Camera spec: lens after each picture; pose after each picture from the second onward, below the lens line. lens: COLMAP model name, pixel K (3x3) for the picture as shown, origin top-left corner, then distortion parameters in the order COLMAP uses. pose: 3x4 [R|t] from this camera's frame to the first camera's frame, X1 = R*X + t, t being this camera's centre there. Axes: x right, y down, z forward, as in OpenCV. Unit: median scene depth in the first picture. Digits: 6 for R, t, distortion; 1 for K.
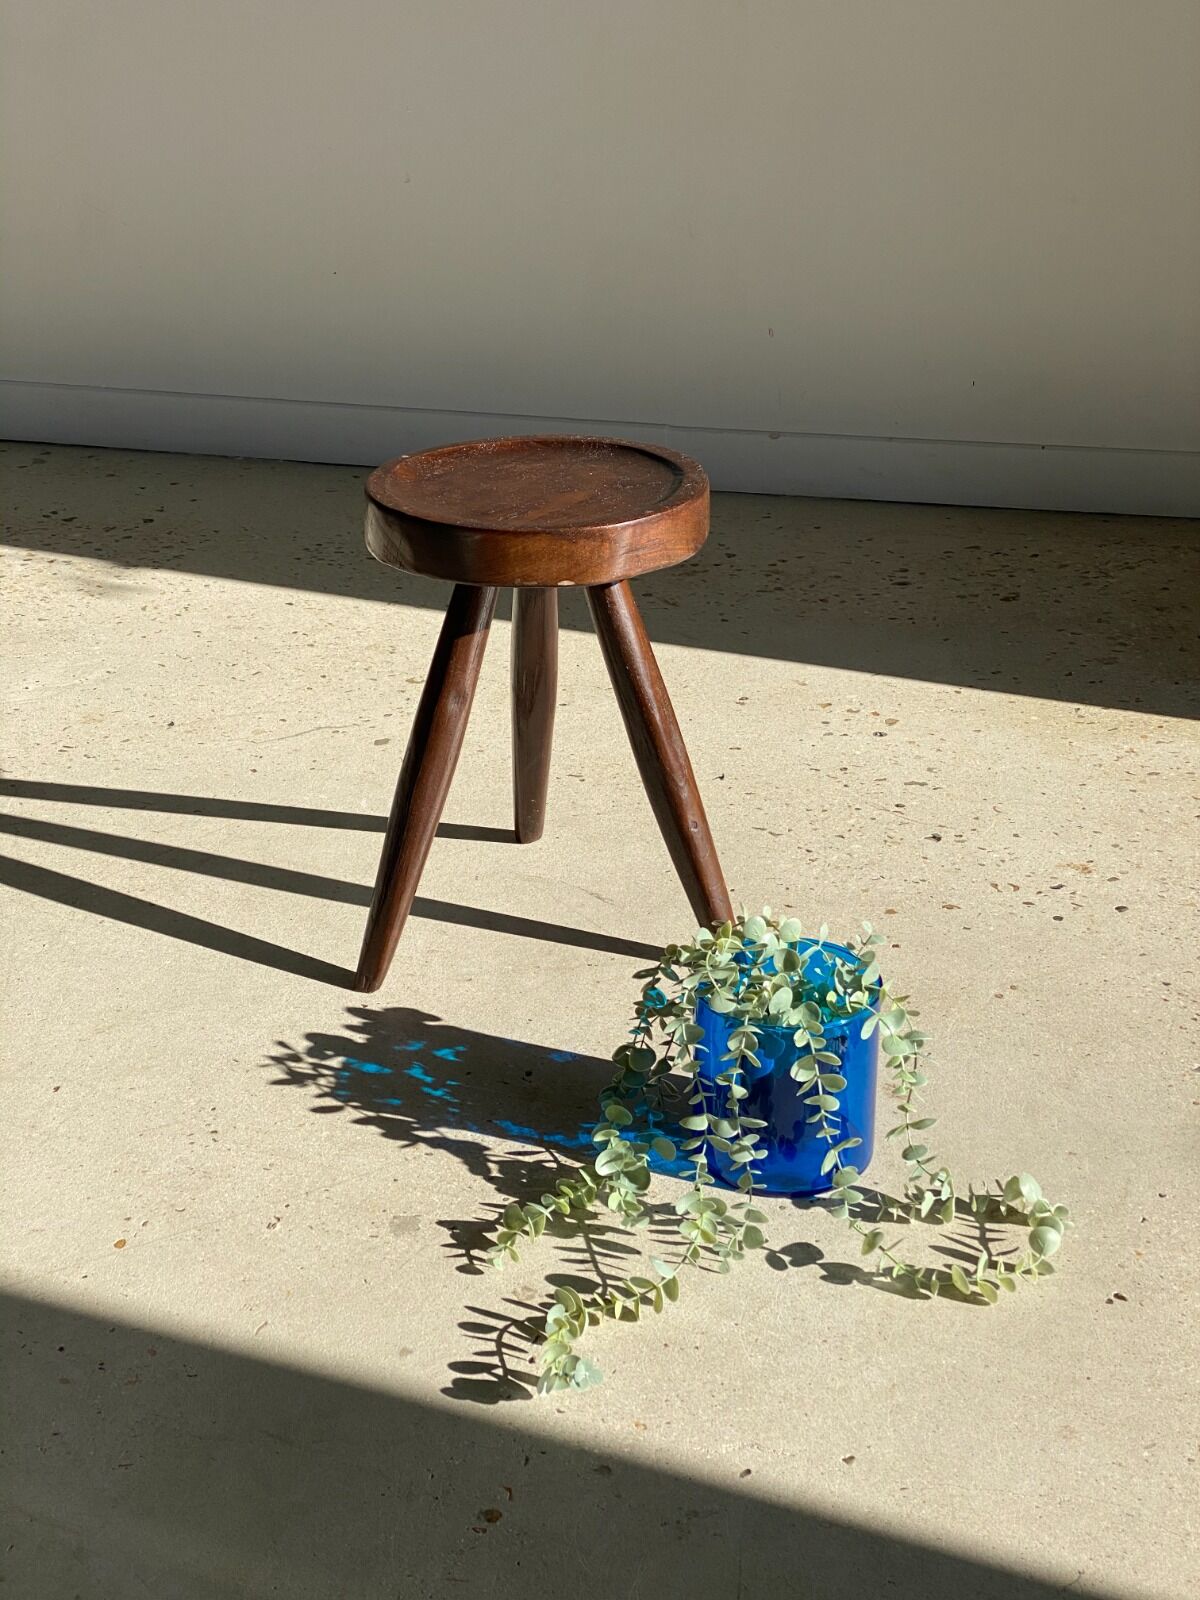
lens RADIAL K [[2394.8, 0, 605.3], [0, 2394.8, 802.9], [0, 0, 1]] dist [0.101497, 0.000000]
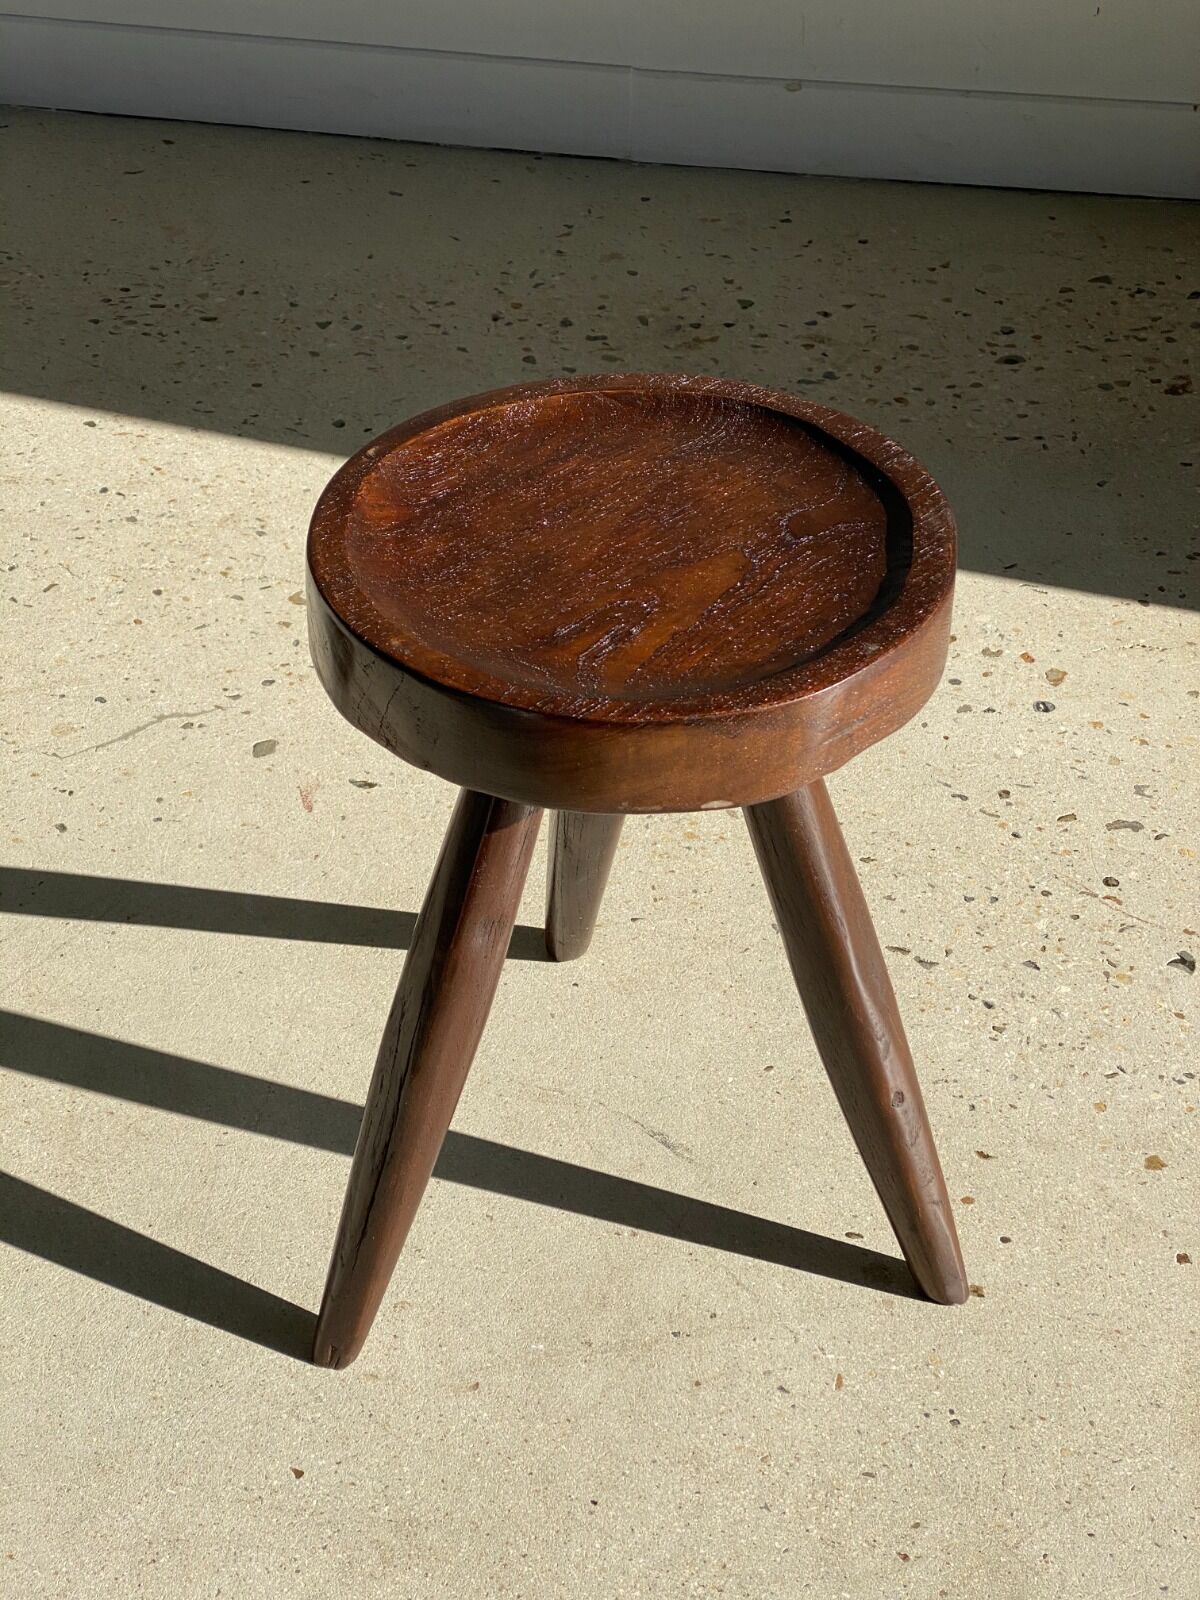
lens RADIAL K [[2394.8, 0, 597.1], [0, 2394.8, 790.0], [0, 0, 1]] dist [0.101497, 0.000000]
pose [[0.996824, -0.037082, 0.070472, -0.056308], [0.018237, 0.967747, 0.251263, -0.188733], [-0.077516, -0.249180, 0.965350, 0.424168]]
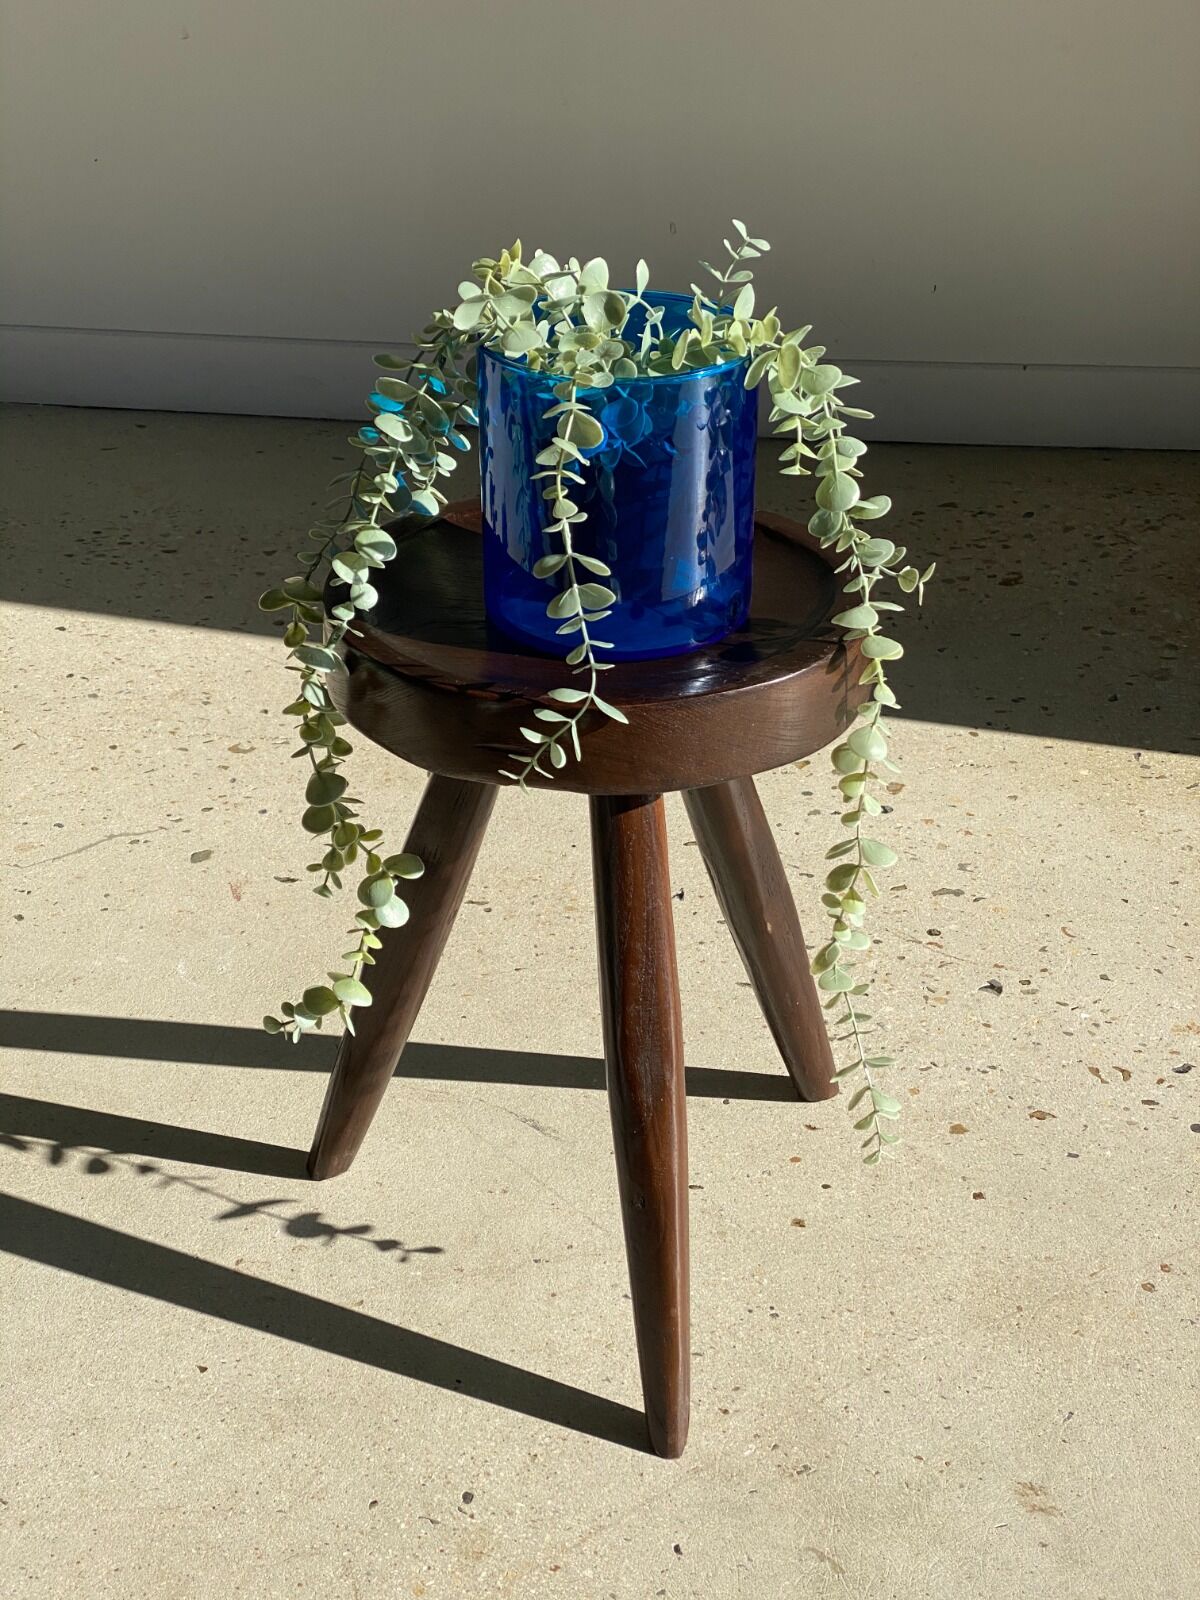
lens RADIAL K [[2394.8, 0, 622.0], [0, 2394.8, 789.8], [0, 0, 1]] dist [0.101497, 0.000000]
pose [[0.995285, -0.050191, 0.082998, -0.029163], [0.044106, 0.996312, 0.073595, -0.102154], [-0.086386, -0.069588, 0.993828, 0.304662]]
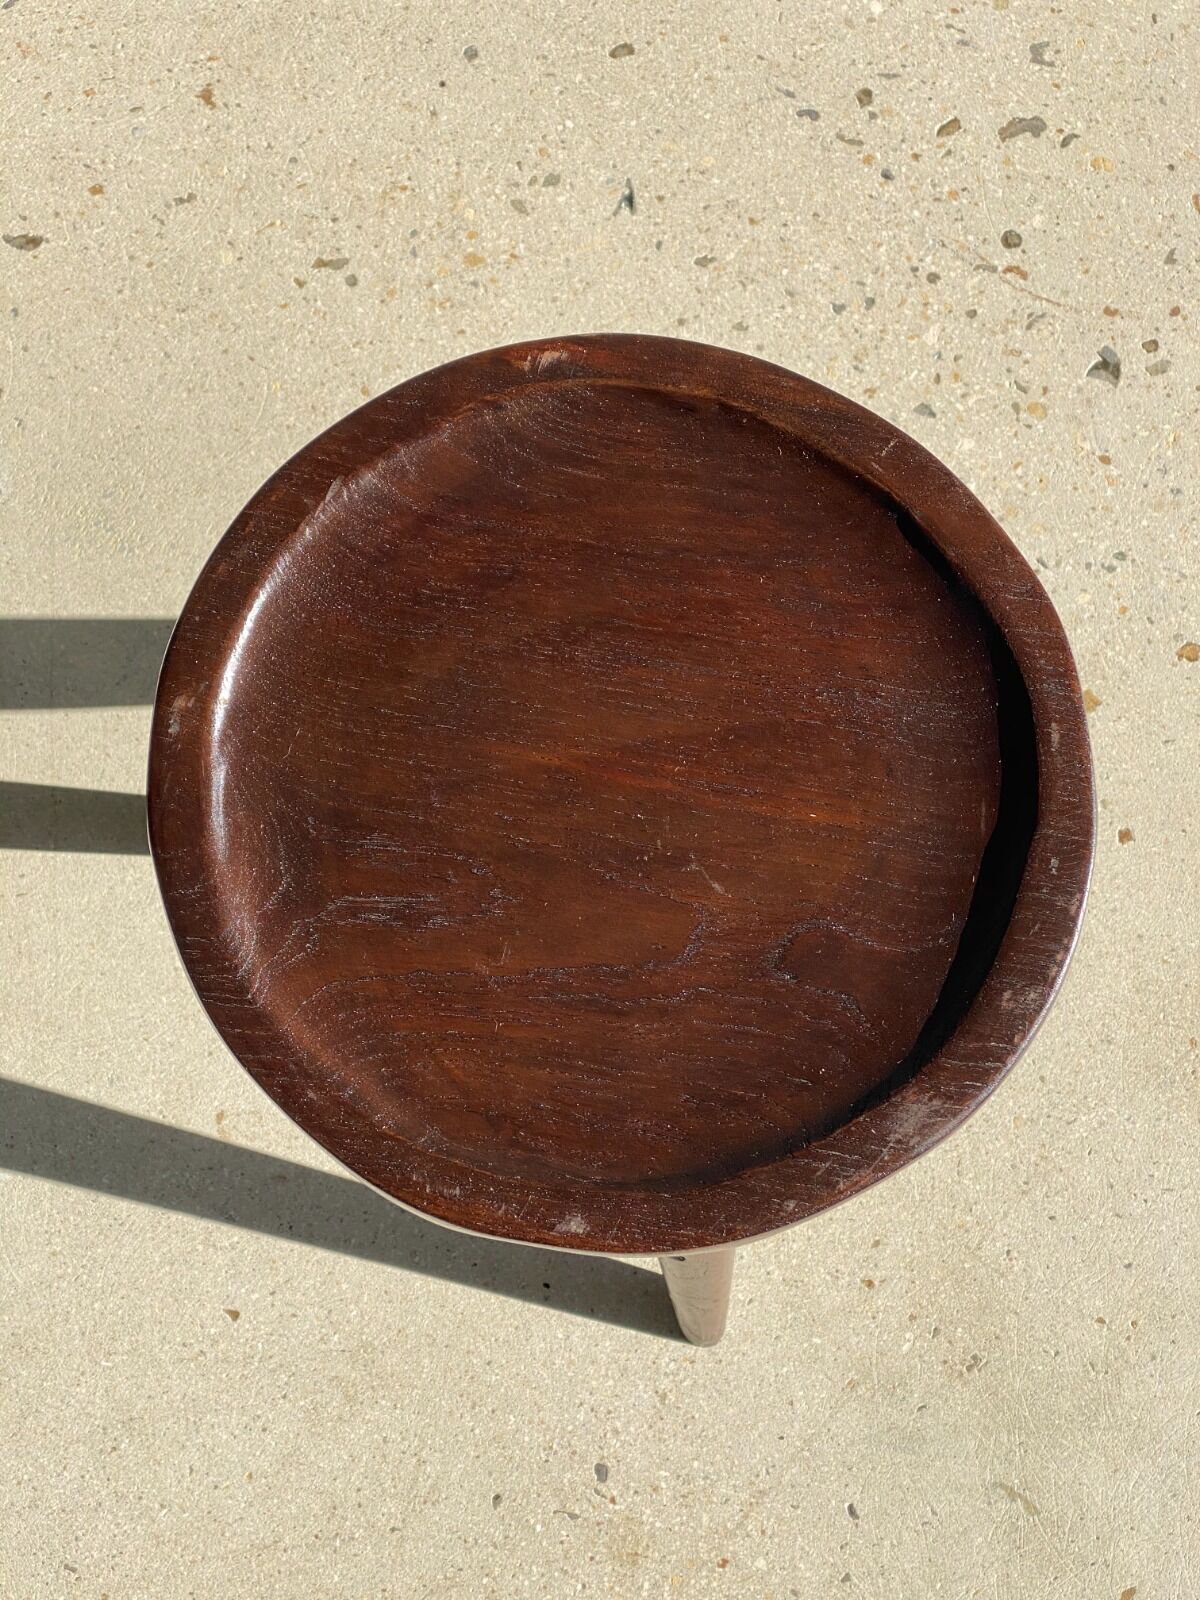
lens RADIAL K [[2394.8, 0, 606.1], [0, 2394.8, 795.2], [0, 0, 1]] dist [0.101497, 0.000000]
pose [[0.961210, -0.268883, 0.061453, -0.019151], [0.099075, 0.544528, 0.832871, -0.370714], [-0.257408, -0.794476, 0.550045, 0.680662]]
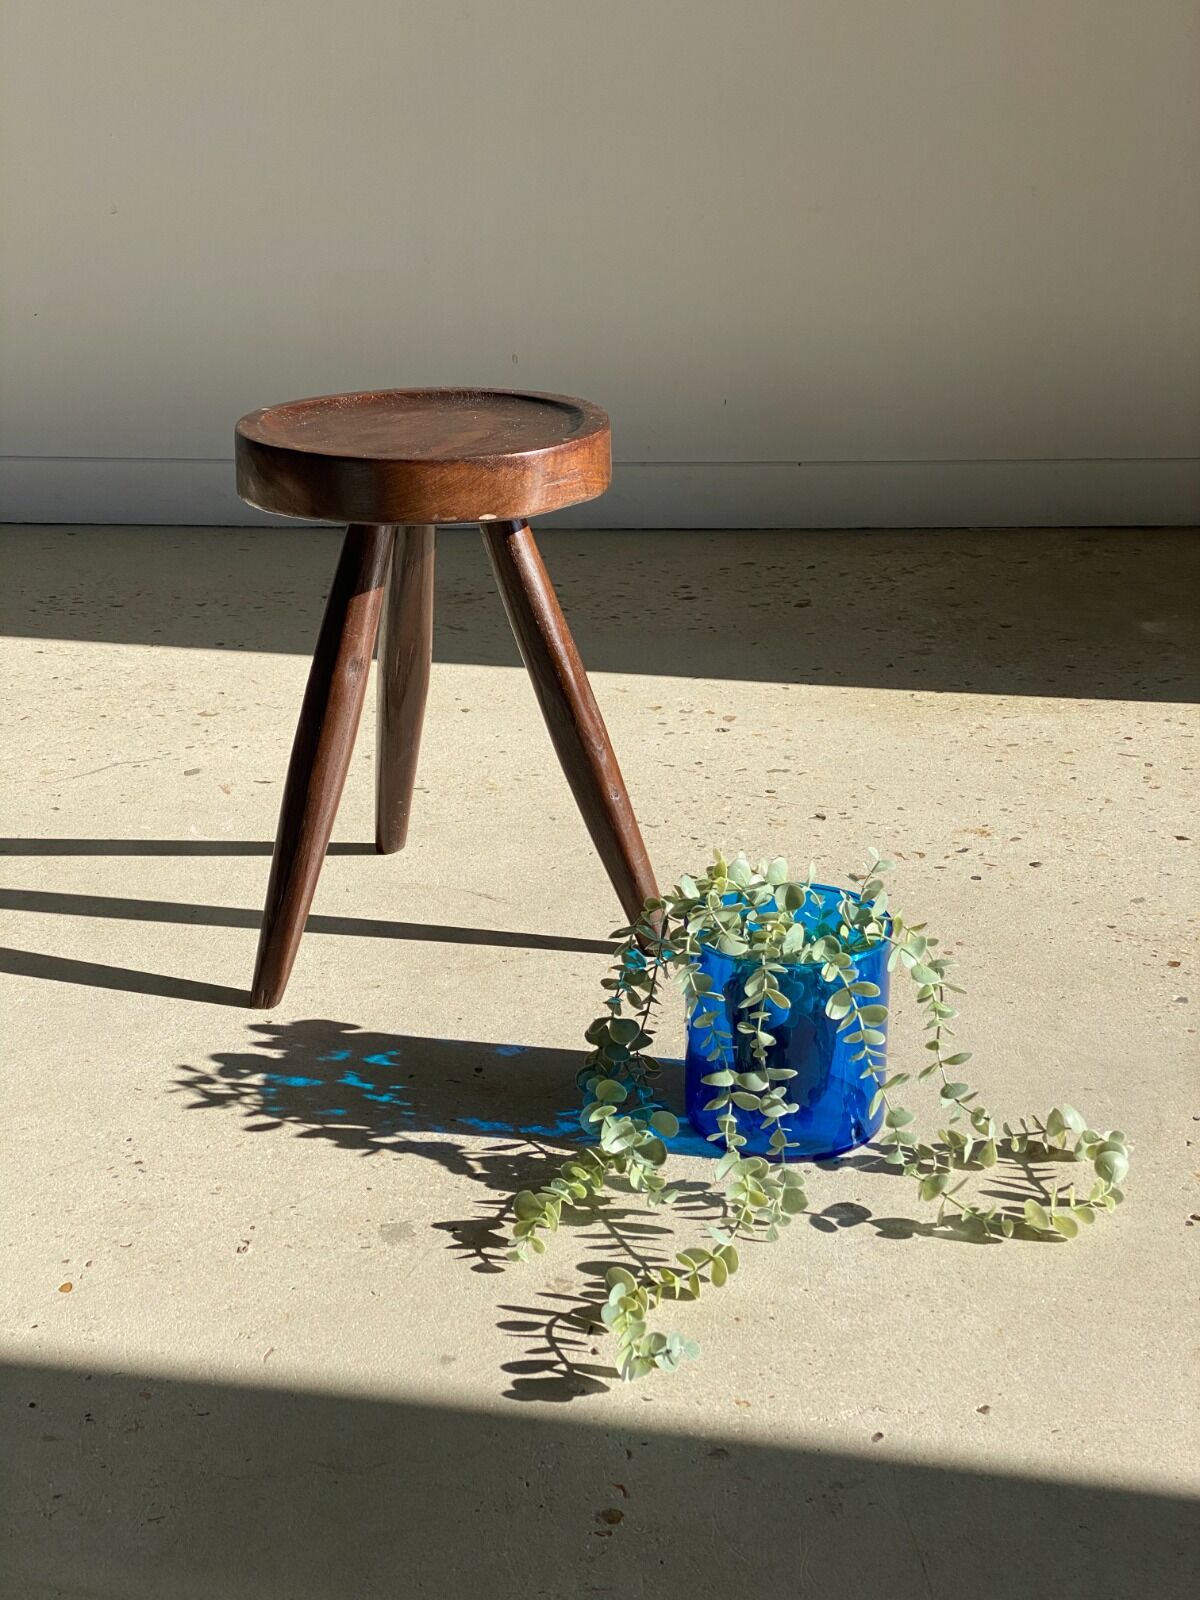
lens RADIAL K [[2394.8, 0, 614.8], [0, 2394.8, 801.7], [0, 0, 1]] dist [0.101497, 0.000000]
pose [[0.979359, -0.069276, 0.189886, -0.120922], [0.082471, 0.994633, -0.062480, 0.061306], [-0.184539, 0.076851, 0.979816, 0.089812]]
